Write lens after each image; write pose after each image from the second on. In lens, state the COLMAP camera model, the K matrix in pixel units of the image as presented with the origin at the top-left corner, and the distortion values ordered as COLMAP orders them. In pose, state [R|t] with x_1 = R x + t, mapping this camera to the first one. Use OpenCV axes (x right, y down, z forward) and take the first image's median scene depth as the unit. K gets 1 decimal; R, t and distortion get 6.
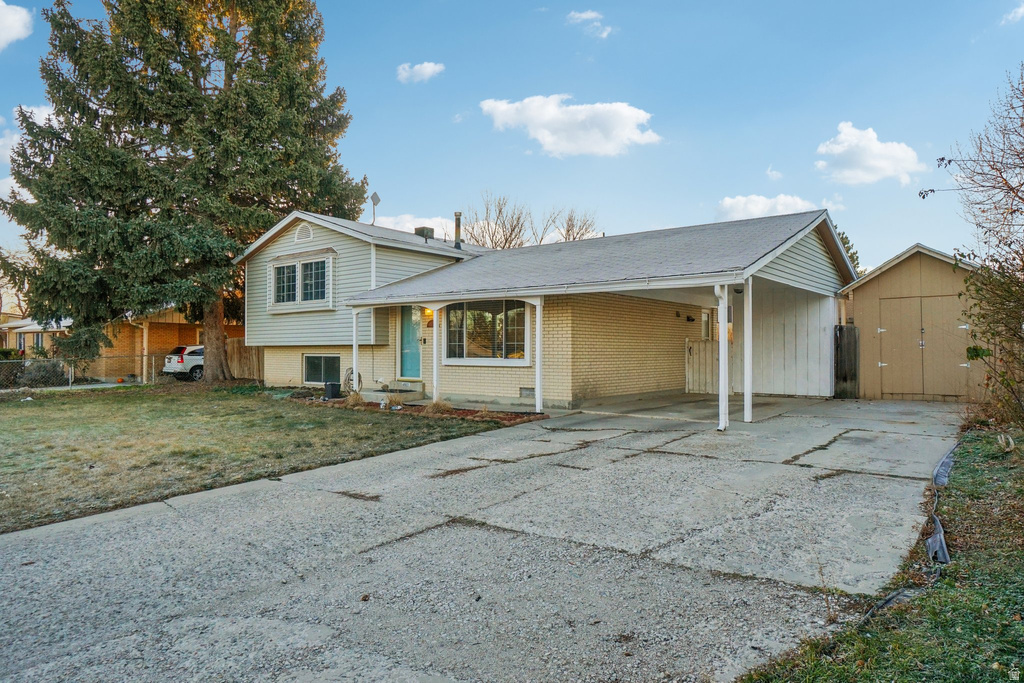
lens RADIAL K [[647.3, 0, 512.1], [0, 647.3, 341.5], [0, 0, 1]] dist [-0.000978, -0.000026]
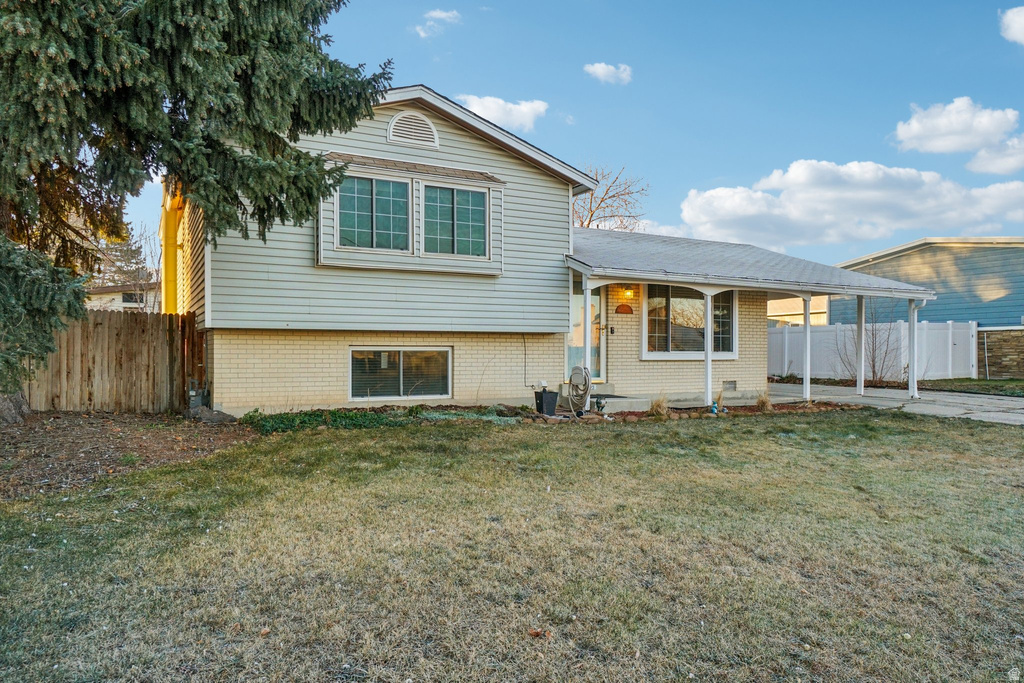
lens RADIAL K [[681.9, 0, 513.8], [0, 681.9, 344.4], [0, 0, 1]] dist [0.001773, 0.000099]
pose [[0.399673, 0.003492, 0.916651, -0.835820], [-0.019601, 0.999797, 0.004738, 0.013039], [-0.916448, -0.019861, 0.399660, 0.692588]]
